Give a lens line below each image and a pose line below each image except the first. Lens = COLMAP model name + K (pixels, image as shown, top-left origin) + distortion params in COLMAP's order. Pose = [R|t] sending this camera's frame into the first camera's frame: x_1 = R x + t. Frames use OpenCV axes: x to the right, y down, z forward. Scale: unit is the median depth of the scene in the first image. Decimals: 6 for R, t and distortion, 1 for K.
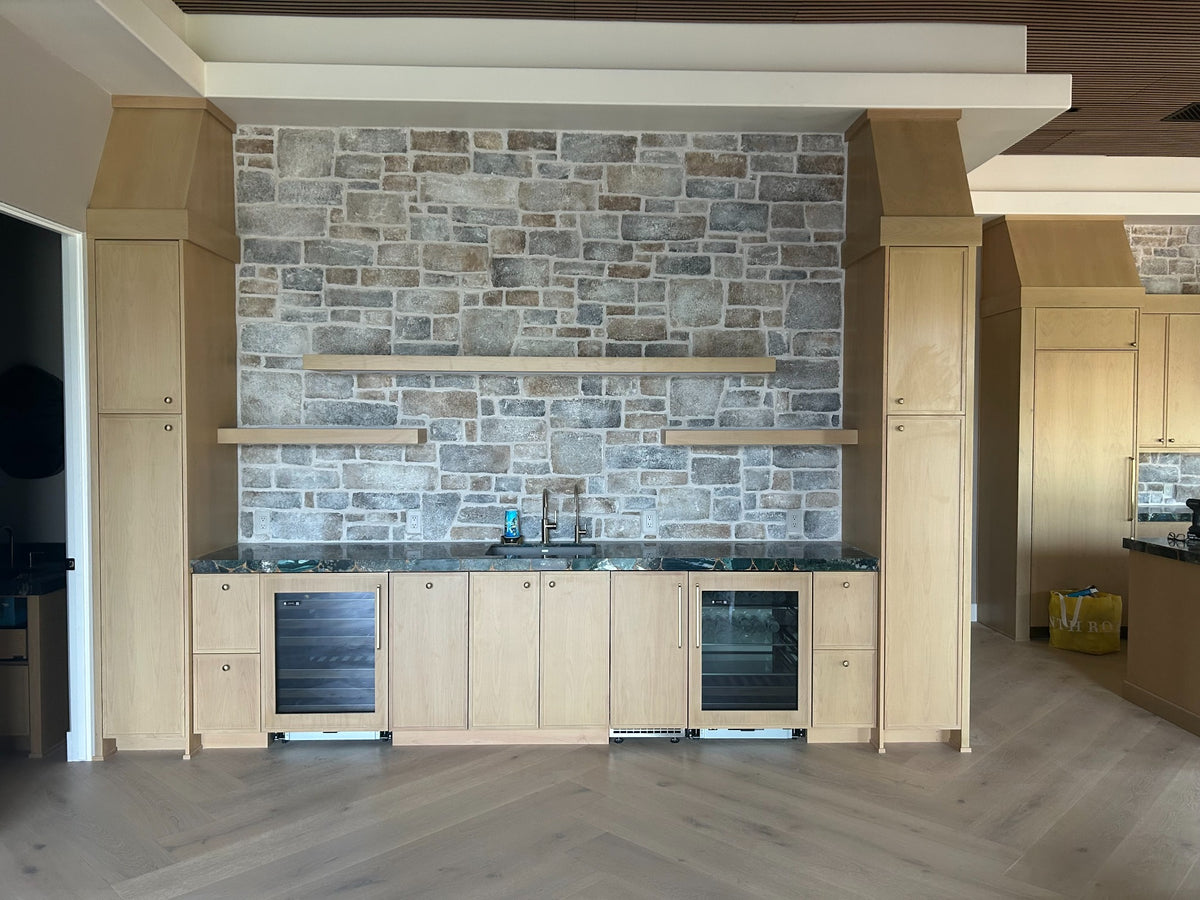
lens RADIAL K [[909.9, 0, 600.0], [0, 909.9, 450.0], [0, 0, 1]] dist [0.058032, -0.064074]
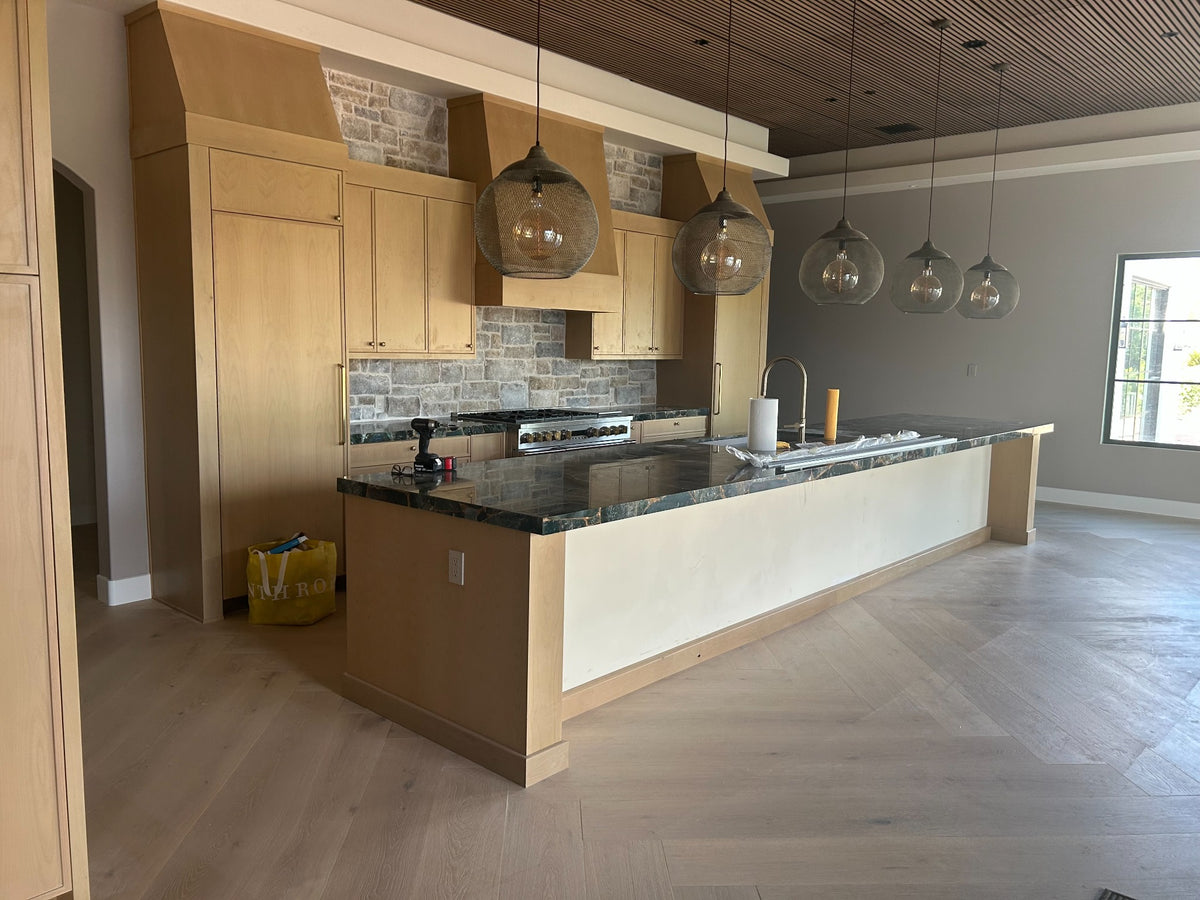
lens RADIAL K [[909.9, 0, 600.0], [0, 909.9, 450.0], [0, 0, 1]] dist [0.058032, -0.064074]
pose [[0.692061, -0.074391, 0.717996, 0.162537], [0.004984, 0.995144, 0.098303, 0.005100], [-0.721822, -0.064453, 0.689071, 0.294348]]
